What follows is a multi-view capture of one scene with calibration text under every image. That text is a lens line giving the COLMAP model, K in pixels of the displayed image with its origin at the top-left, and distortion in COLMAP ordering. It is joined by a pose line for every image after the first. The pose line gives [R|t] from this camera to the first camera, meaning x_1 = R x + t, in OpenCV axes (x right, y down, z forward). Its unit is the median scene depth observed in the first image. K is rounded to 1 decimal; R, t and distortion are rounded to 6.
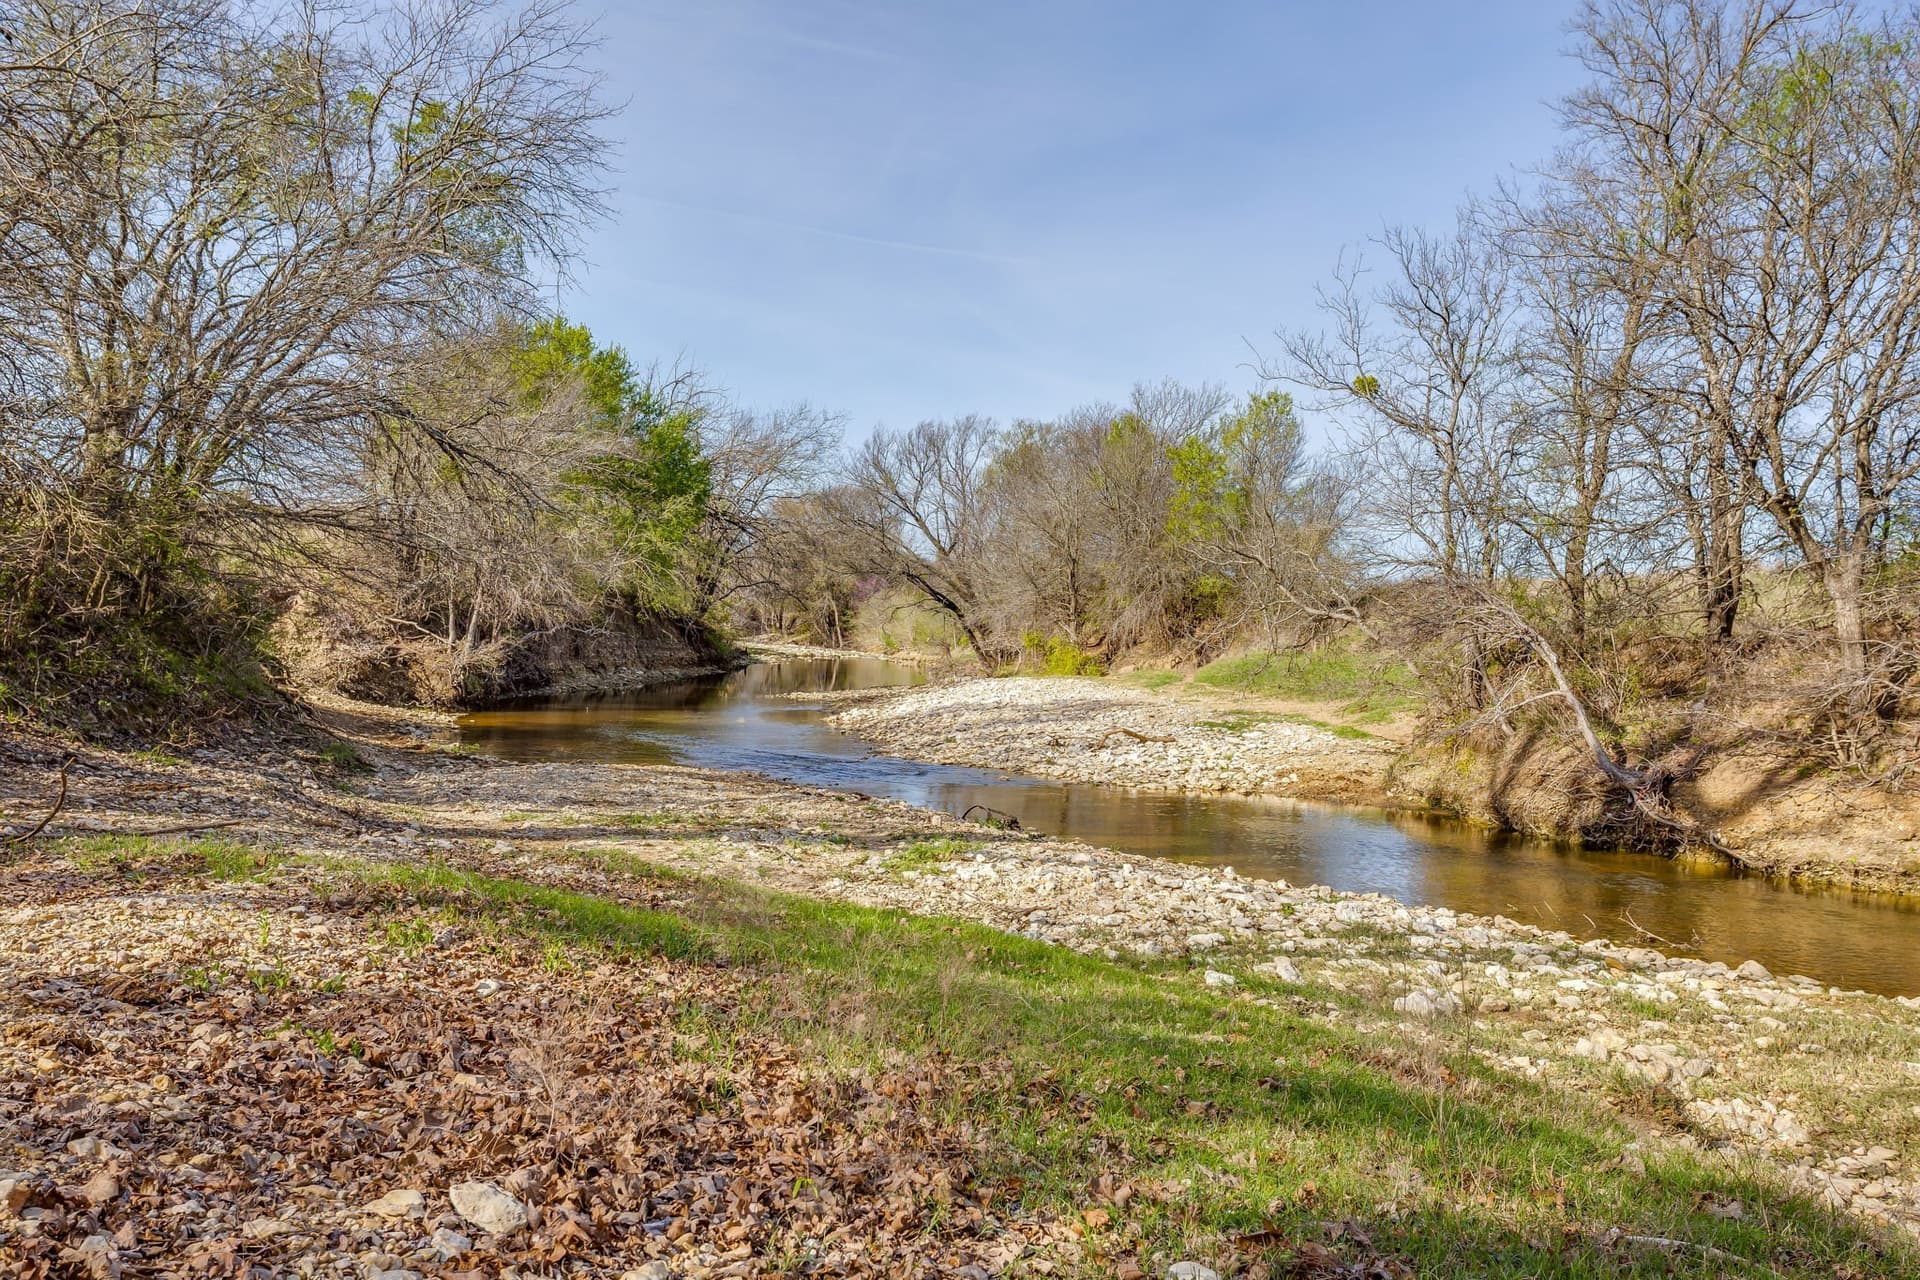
lens RADIAL K [[1857.6, 0, 960.0], [0, 1857.6, 640.0], [0, 0, 1]] dist [0.041786, 0.003049]
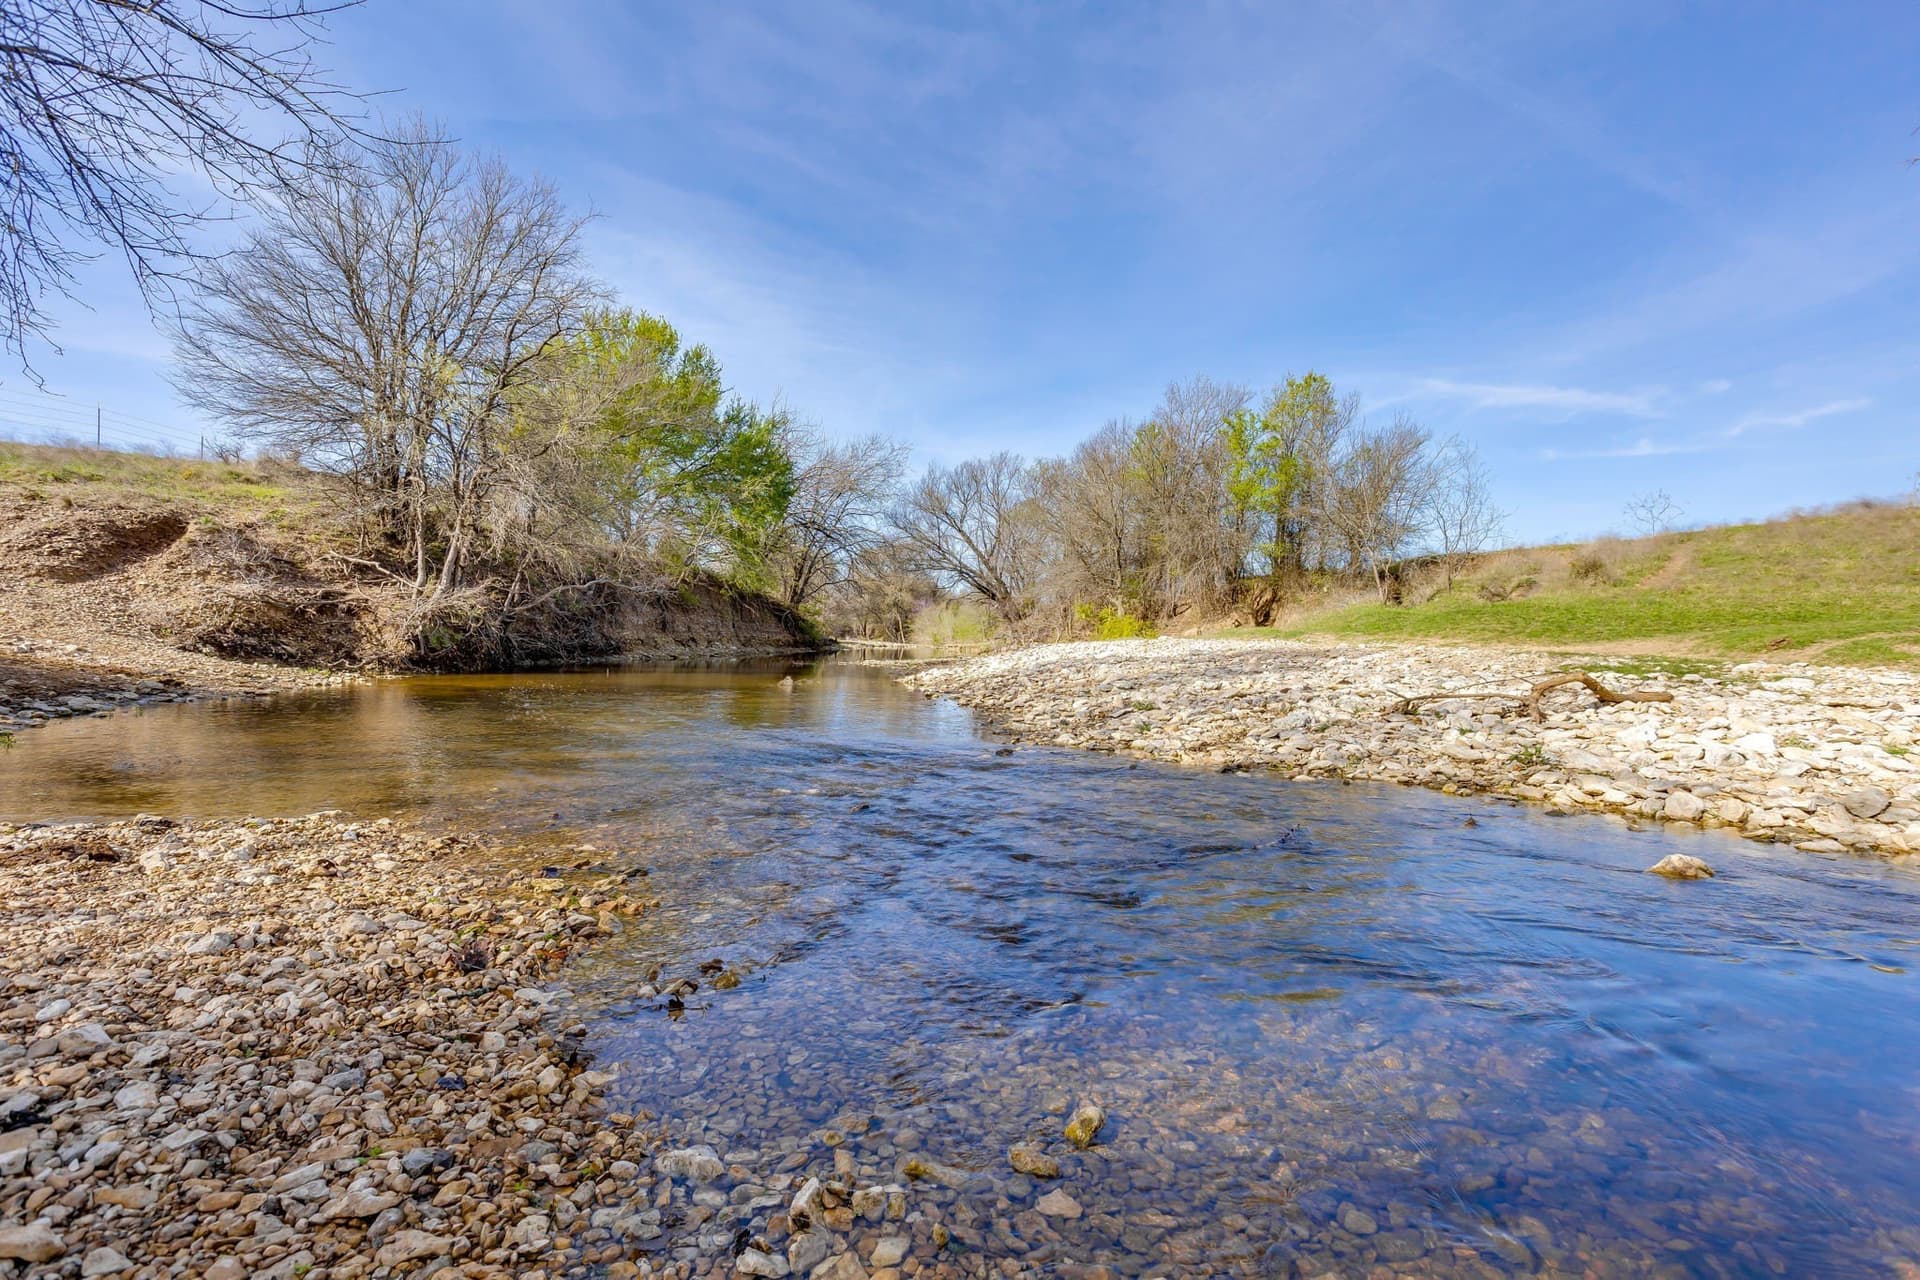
lens RADIAL K [[856.8, 0, 949.1], [0, 856.8, 643.6], [0, 0, 1]] dist [-0.049166, 0.000266]
pose [[0.999885, -0.014140, -0.005468, -0.032550], [0.014058, 0.999792, -0.014746, 0.021765], [0.005676, 0.014667, 0.999876, 0.423249]]
